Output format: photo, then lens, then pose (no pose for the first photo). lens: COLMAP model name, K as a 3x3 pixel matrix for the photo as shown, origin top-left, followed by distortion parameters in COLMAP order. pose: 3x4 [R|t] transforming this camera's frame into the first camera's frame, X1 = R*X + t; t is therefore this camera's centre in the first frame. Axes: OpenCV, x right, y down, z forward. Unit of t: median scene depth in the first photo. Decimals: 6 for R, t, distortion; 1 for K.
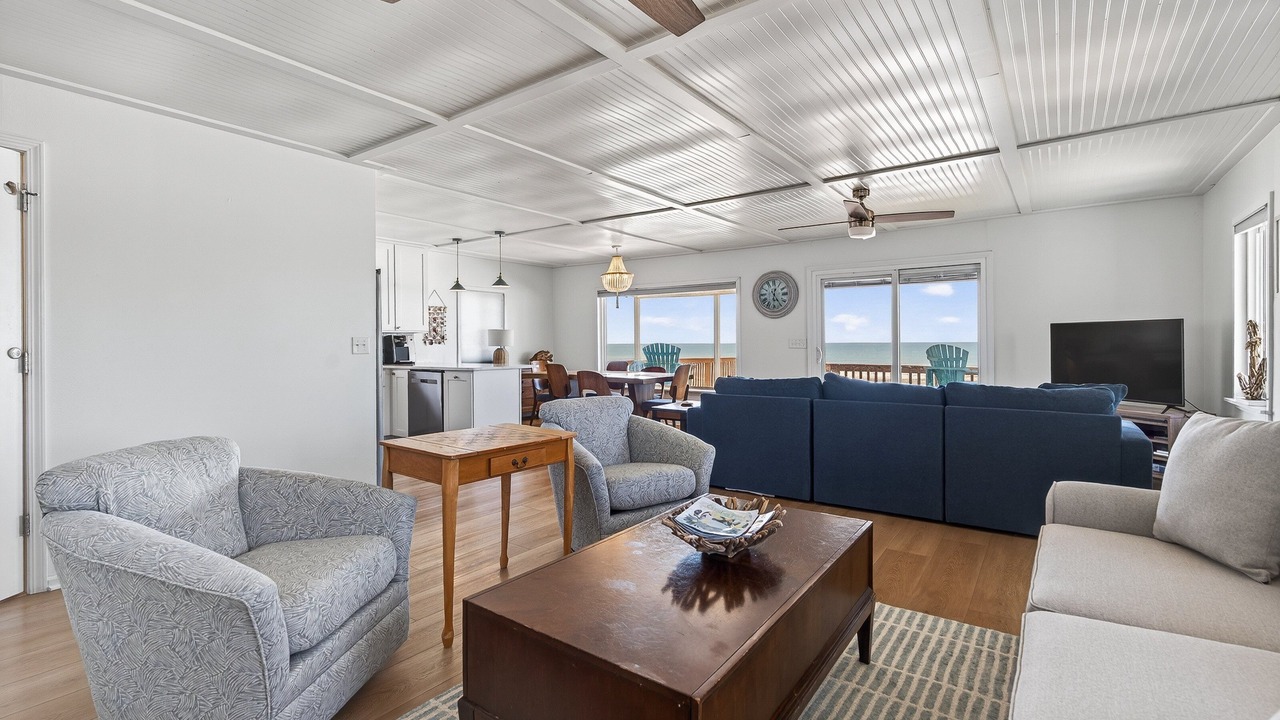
lens RADIAL K [[577.7, 0, 635.1], [0, 577.7, 343.1], [0, 0, 1]] dist [-0.000229, -0.000011]
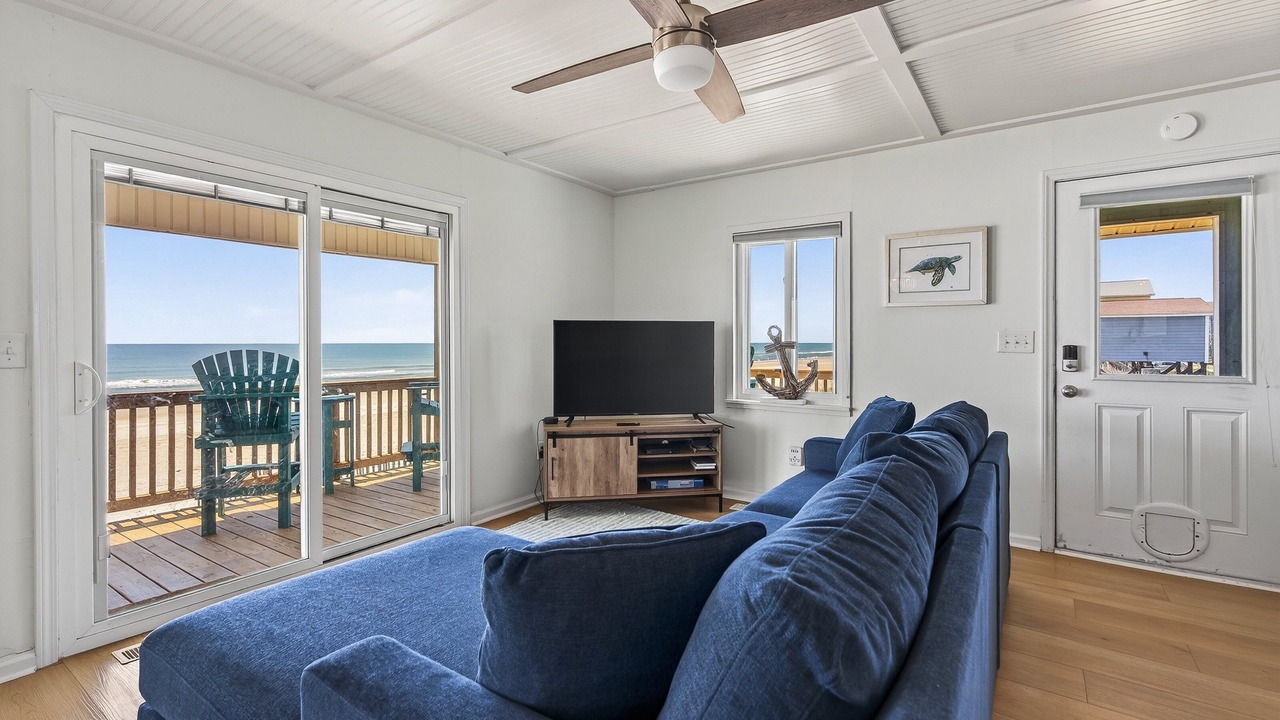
lens RADIAL K [[577.7, 0, 635.1], [0, 577.7, 343.1], [0, 0, 1]] dist [-0.000229, -0.000011]
pose [[-0.024249, 0.004295, 0.999697, -0.002282], [0.001686, 0.999990, -0.004256, -0.001454], [-0.999705, 0.001583, -0.024256, 0.680236]]
